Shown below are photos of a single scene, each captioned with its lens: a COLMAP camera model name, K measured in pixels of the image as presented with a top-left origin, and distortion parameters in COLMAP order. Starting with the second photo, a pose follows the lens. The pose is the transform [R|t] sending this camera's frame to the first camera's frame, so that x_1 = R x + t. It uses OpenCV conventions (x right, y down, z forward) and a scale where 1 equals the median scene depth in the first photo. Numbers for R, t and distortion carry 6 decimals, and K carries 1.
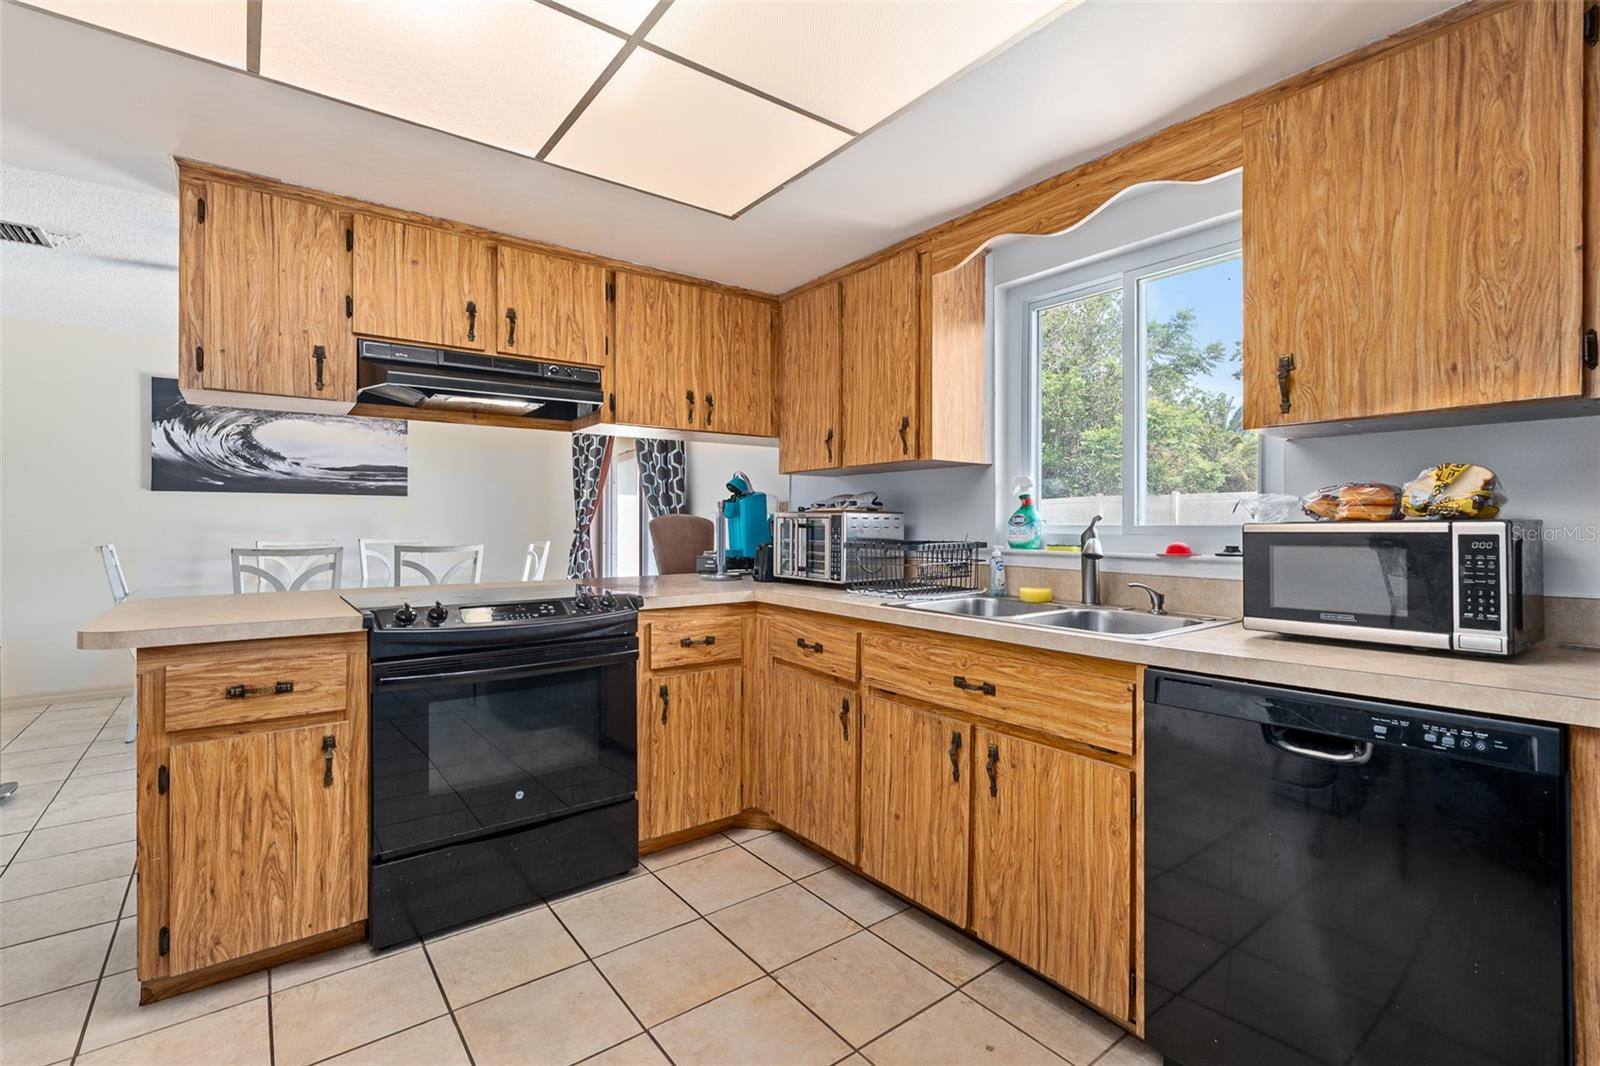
lens RADIAL K [[724.1, 0, 807.2], [0, 724.1, 524.4], [0, 0, 1]] dist [-0.010803, 0.002233]
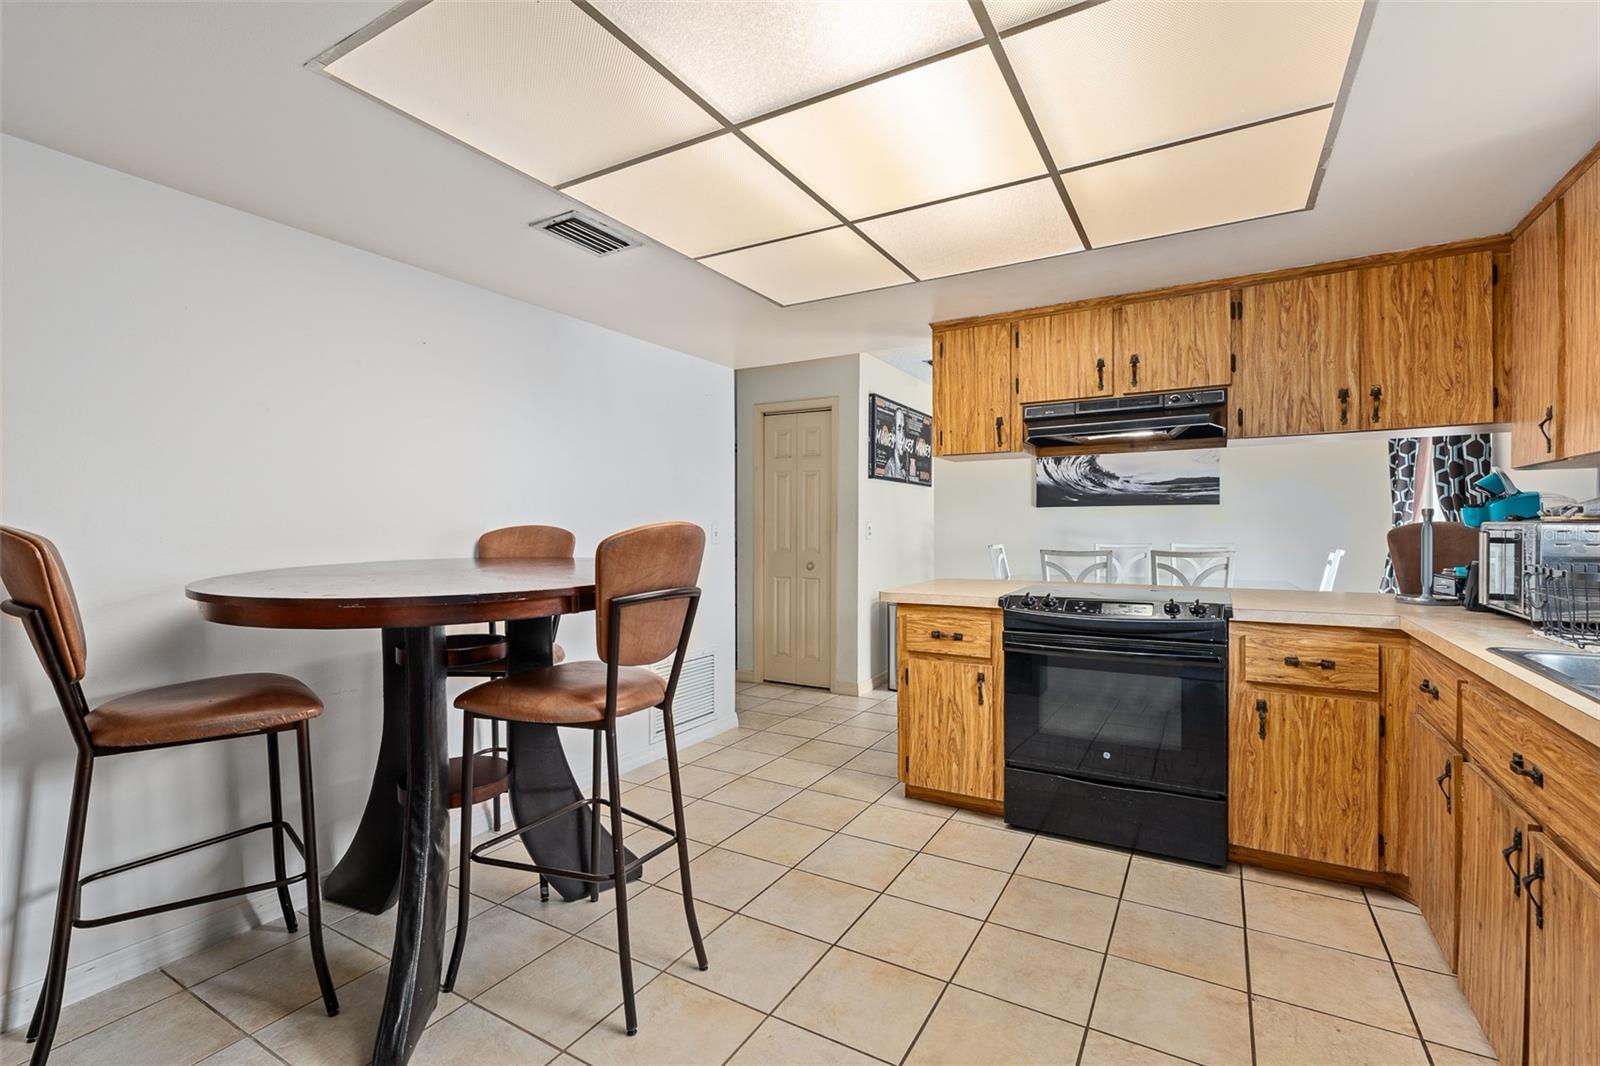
lens RADIAL K [[724.1, 0, 799.5], [0, 724.1, 533.9], [0, 0, 1]] dist [-0.010803, 0.002233]
pose [[0.368140, 0.007316, -0.929742, 0.492760], [0.004042, 0.999947, 0.009468, -0.017543], [0.929762, -0.007244, 0.368091, 0.047542]]
